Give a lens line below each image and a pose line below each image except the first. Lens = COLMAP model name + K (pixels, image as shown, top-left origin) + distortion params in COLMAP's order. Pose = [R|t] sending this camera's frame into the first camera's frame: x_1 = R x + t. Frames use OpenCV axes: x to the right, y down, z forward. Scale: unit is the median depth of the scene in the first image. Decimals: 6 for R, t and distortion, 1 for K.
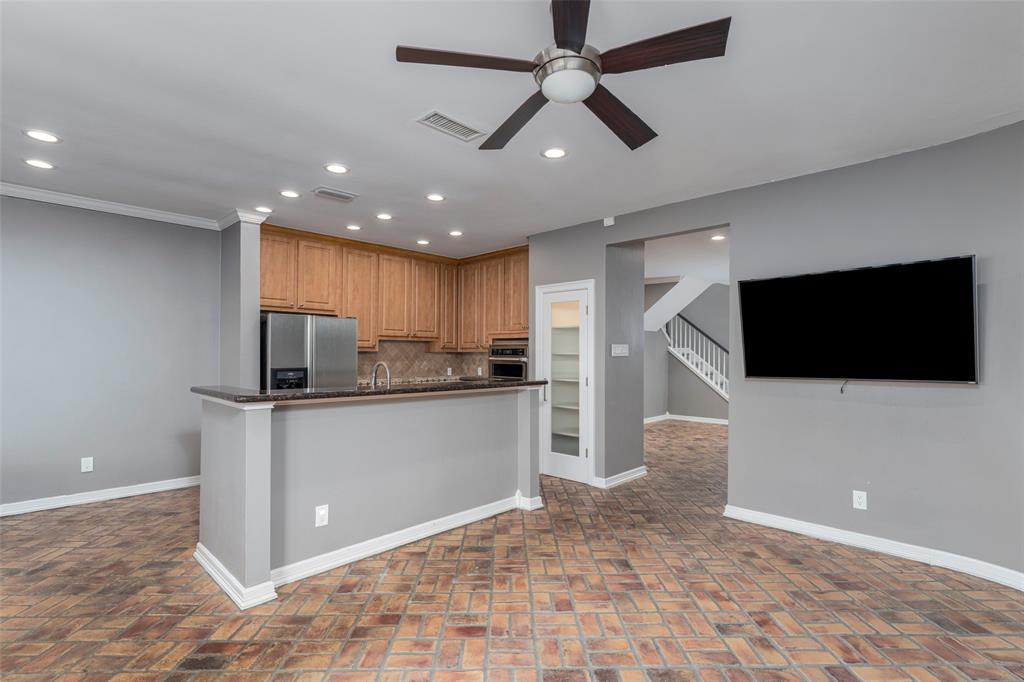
lens RADIAL K [[483.8, 0, 516.0], [0, 483.8, 350.0], [0, 0, 1]] dist [0.001255, 0.000123]
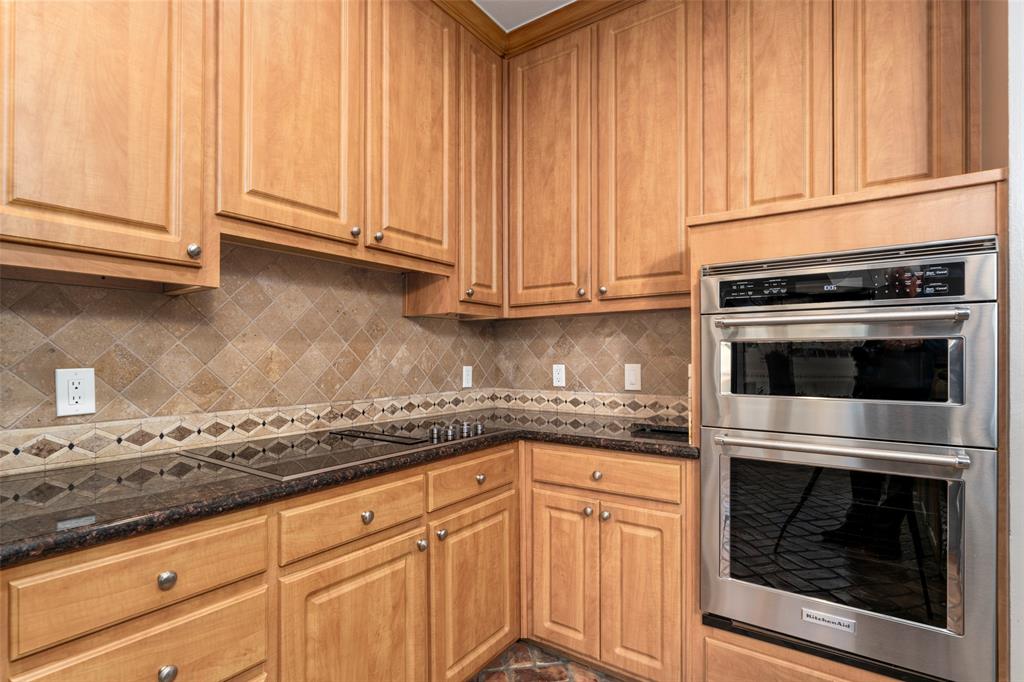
lens RADIAL K [[497.3, 0, 515.5], [0, 497.3, 356.2], [0, 0, 1]] dist [-0.001085, 0.000095]
pose [[0.988988, -0.000643, 0.147996, -0.298109], [-0.000720, 0.999958, 0.009154, 0.050058], [-0.147995, -0.009160, 0.988946, 1.217531]]
